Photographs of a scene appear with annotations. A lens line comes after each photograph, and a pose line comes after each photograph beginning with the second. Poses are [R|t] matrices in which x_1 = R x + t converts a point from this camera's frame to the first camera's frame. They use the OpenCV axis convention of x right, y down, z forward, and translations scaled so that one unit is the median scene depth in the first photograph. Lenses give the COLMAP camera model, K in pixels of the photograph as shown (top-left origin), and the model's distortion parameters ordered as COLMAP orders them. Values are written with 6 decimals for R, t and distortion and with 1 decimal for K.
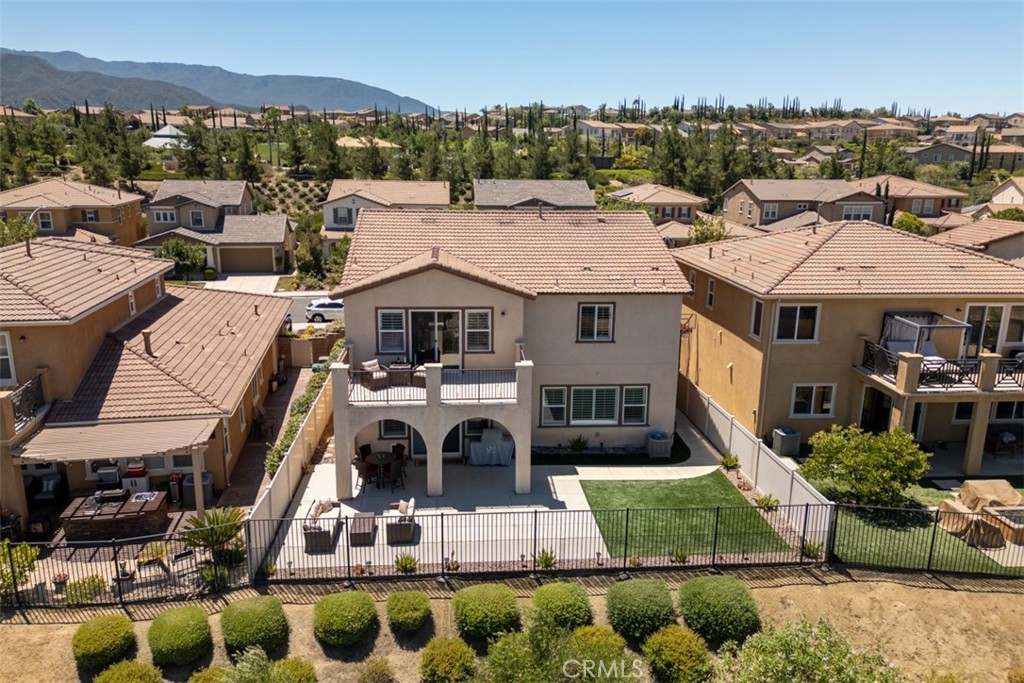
lens RADIAL K [[734.6, 0, 508.4], [0, 734.6, 338.8], [0, 0, 1]] dist [0.066469, -0.072925]
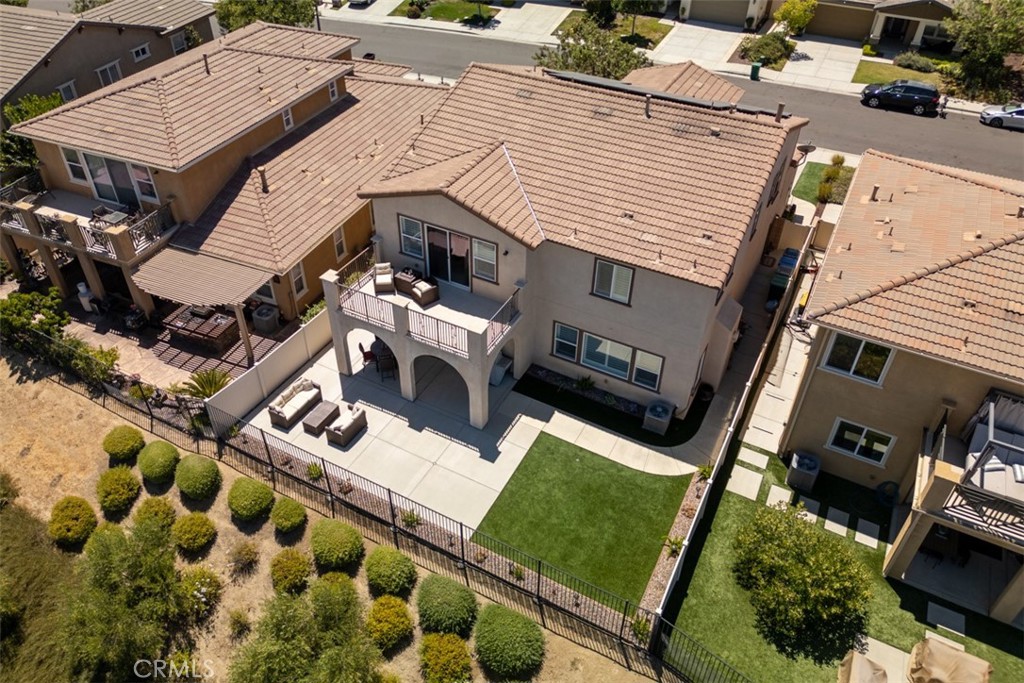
lens RADIAL K [[726.3, 0, 509.7], [0, 726.3, 309.8], [0, 0, 1]] dist [0.026741, -0.003850]
pose [[0.841661, 0.334224, -0.424147, 0.422551], [-0.133666, 0.889950, 0.436031, -0.381664], [0.523202, -0.310296, 0.793711, 0.232078]]
